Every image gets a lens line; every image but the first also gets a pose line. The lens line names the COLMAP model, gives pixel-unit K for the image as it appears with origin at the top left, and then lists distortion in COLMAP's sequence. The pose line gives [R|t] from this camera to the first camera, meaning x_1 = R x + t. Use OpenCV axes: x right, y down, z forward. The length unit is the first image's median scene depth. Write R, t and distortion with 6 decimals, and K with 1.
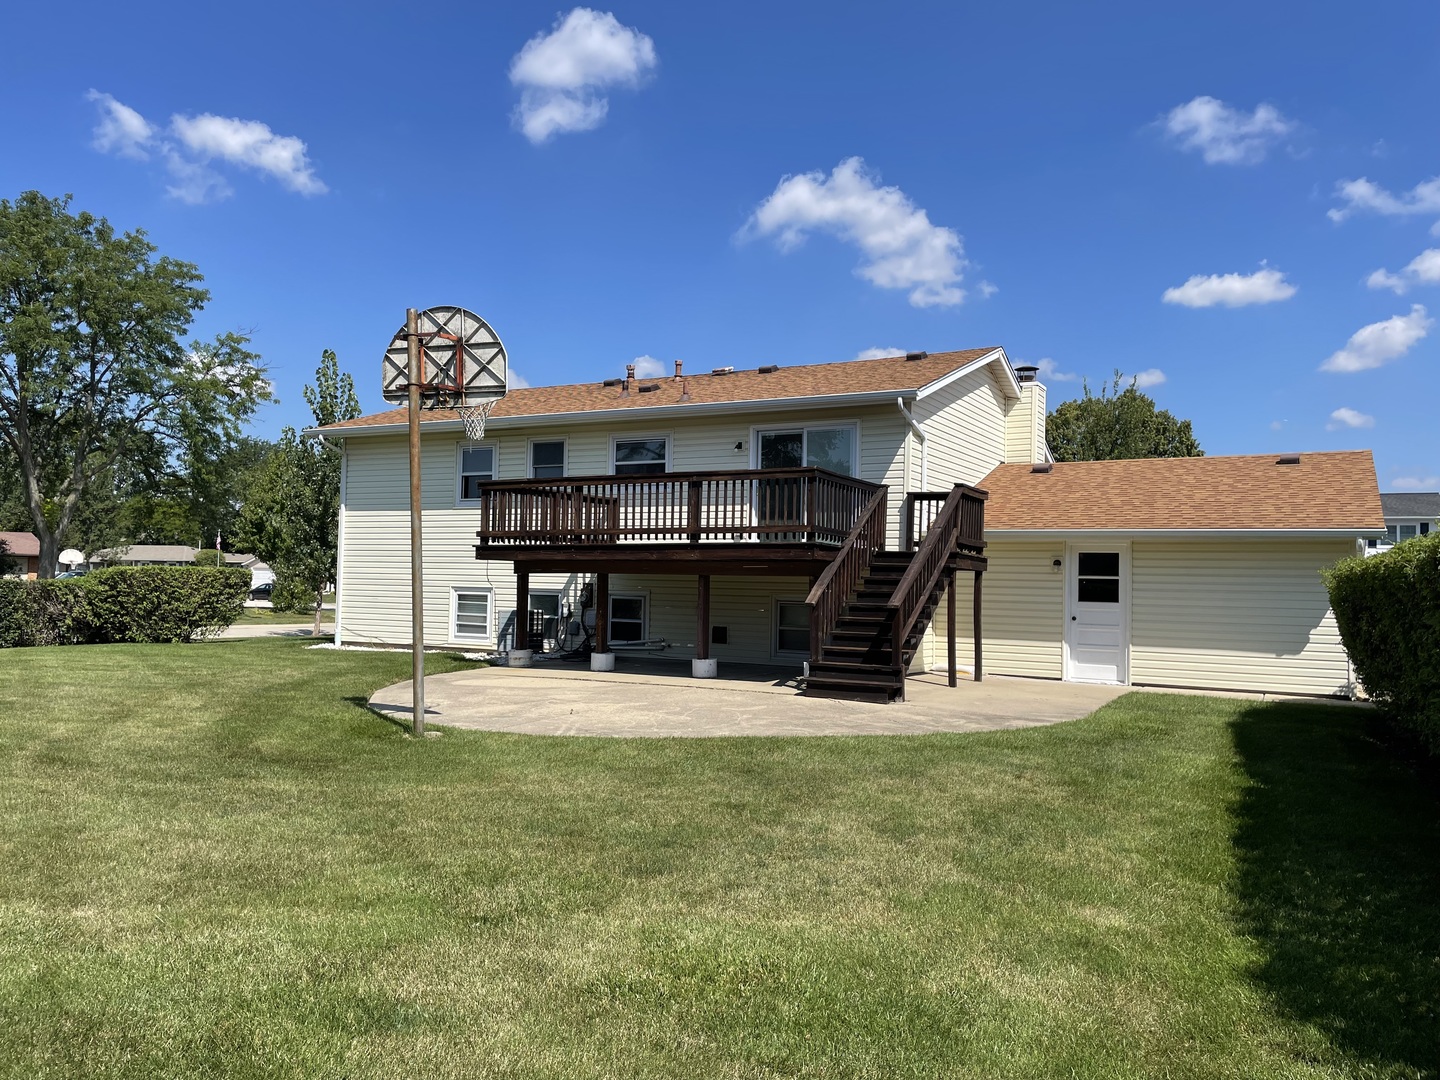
lens RADIAL K [[1101.6, 0, 720.3], [0, 1101.6, 539.6], [0, 0, 1]] dist [0.058441, -0.058724]
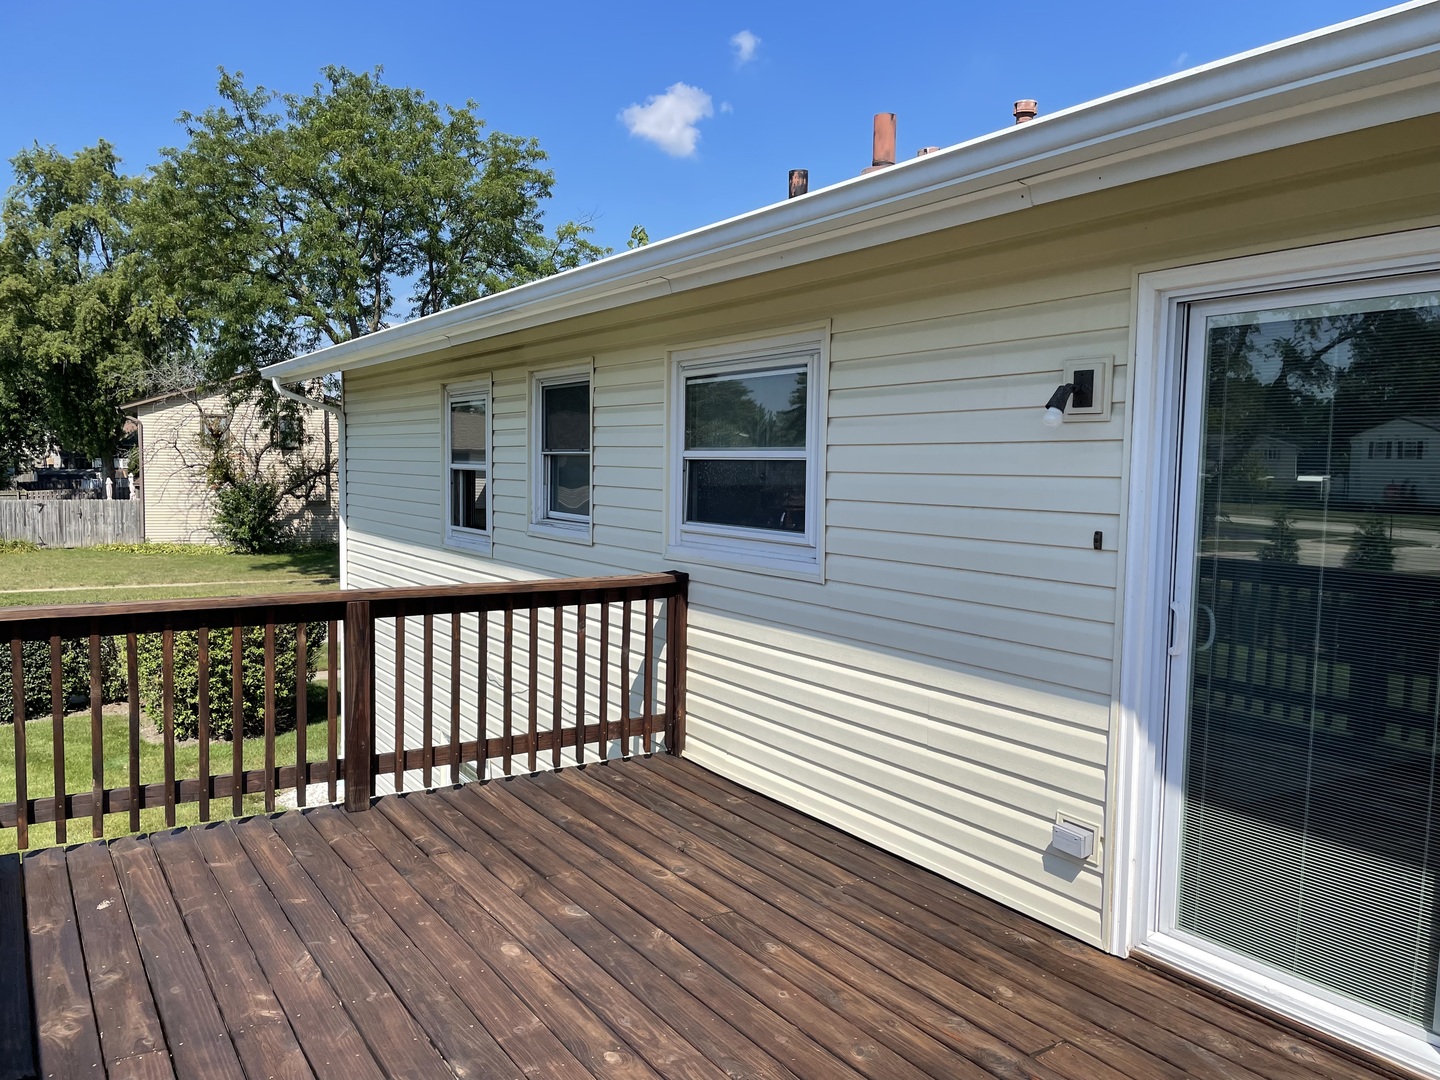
lens RADIAL K [[1101.6, 0, 719.2], [0, 1101.6, 541.6], [0, 0, 1]] dist [0.058441, -0.058724]
pose [[0.878835, 0.025453, -0.476446, 0.053273], [0.021964, 0.995359, 0.093689, -0.075784], [0.476619, -0.092802, 0.874198, 0.773815]]
